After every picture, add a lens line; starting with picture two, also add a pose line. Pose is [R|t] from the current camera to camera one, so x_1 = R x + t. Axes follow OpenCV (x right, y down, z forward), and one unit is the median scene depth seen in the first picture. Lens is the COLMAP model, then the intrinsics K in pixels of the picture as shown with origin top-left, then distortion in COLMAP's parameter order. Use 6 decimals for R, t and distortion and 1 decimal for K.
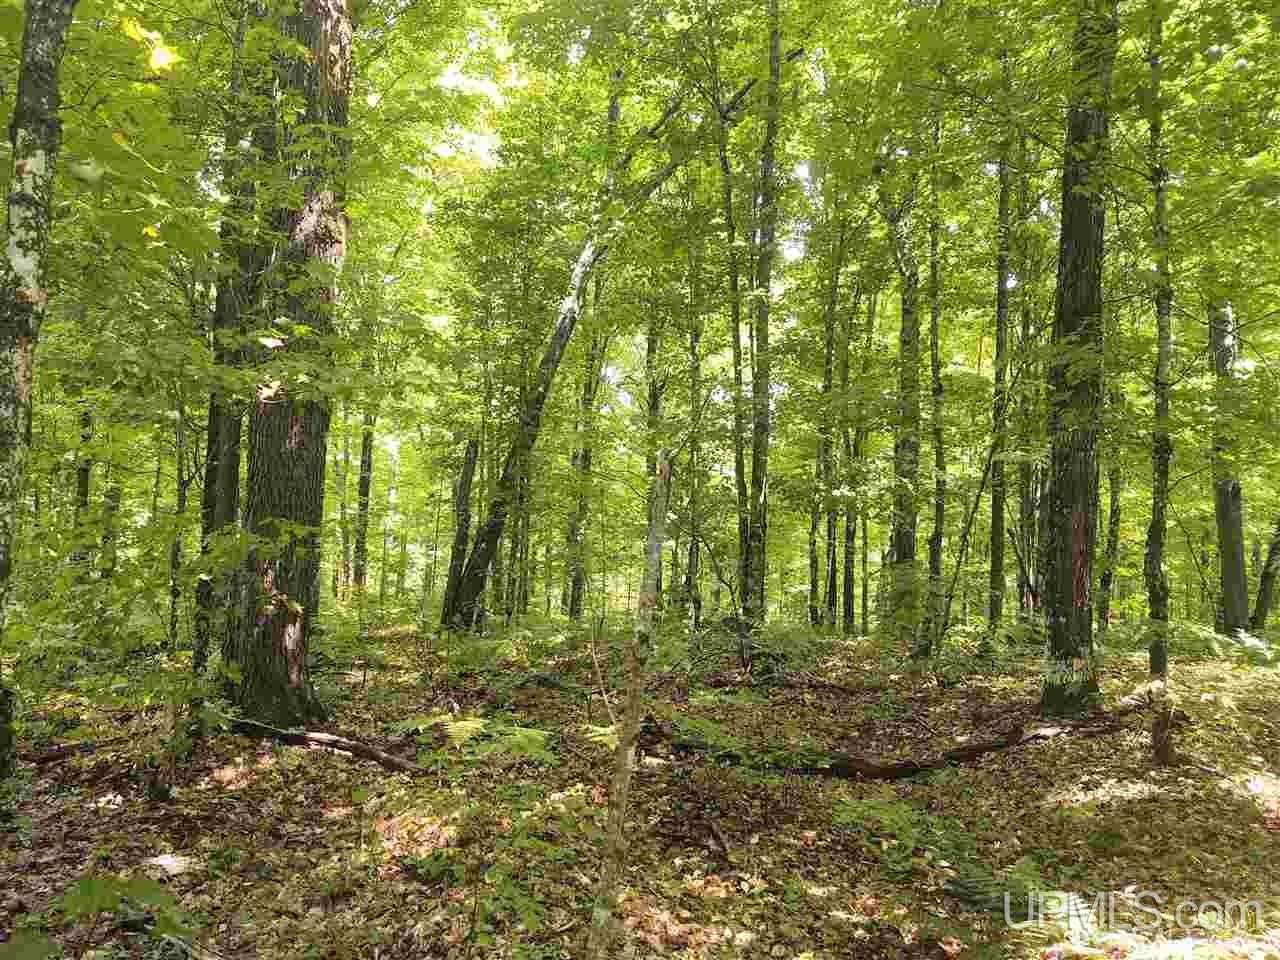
lens RADIAL K [[1022.5, 0, 632.7], [0, 1022.5, 474.2], [0, 0, 1]] dist [0.000976, 0.002585]
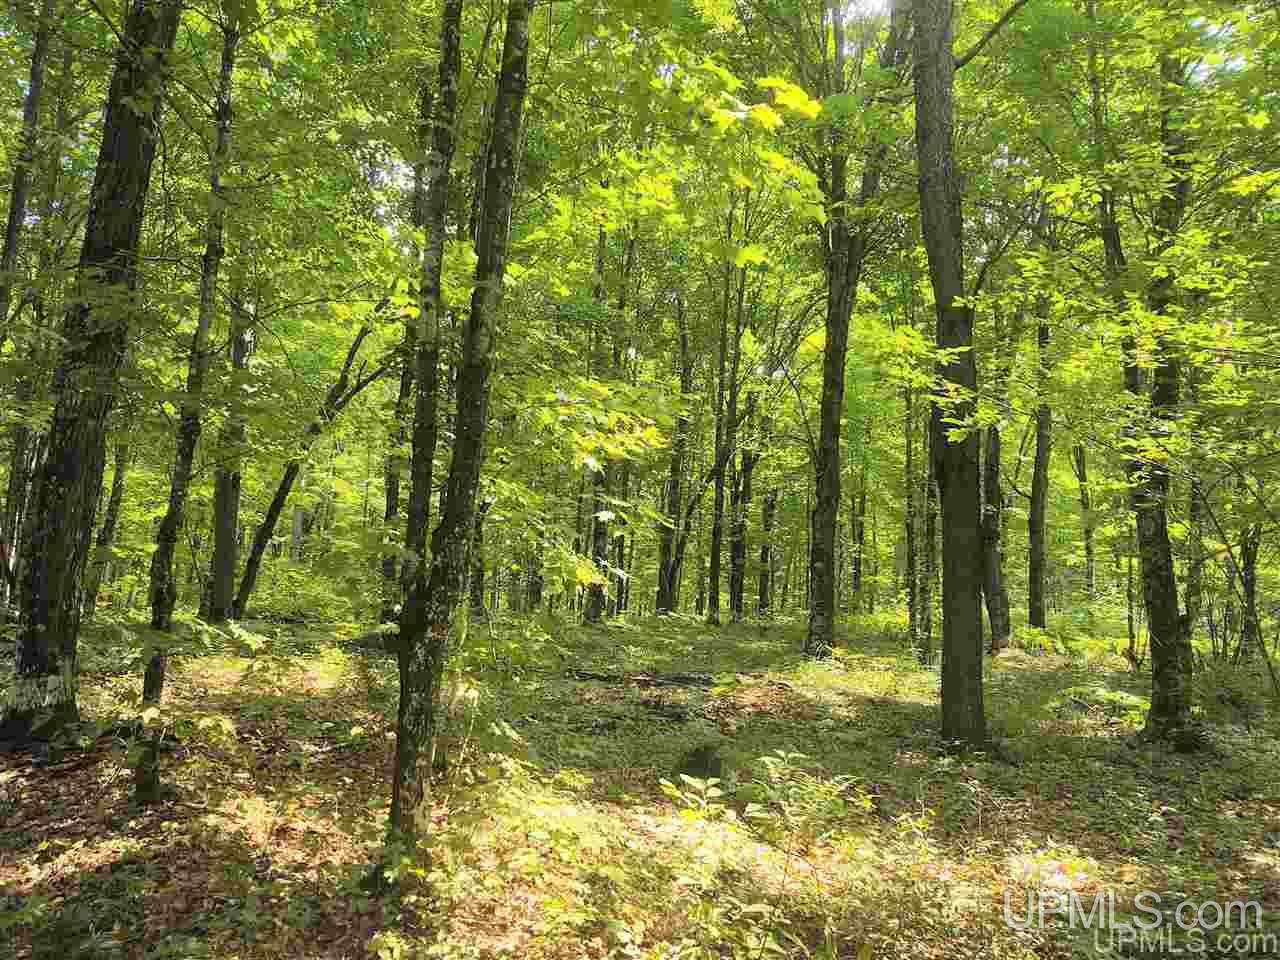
lens RADIAL K [[1022.5, 0, 632.5], [0, 1022.5, 472.0], [0, 0, 1]] dist [0.000976, 0.002585]
pose [[0.612051, 0.093238, 0.785302, 0.070672], [-0.108218, 0.993559, -0.033621, -0.002073], [-0.783379, -0.064406, 0.618199, 0.166121]]
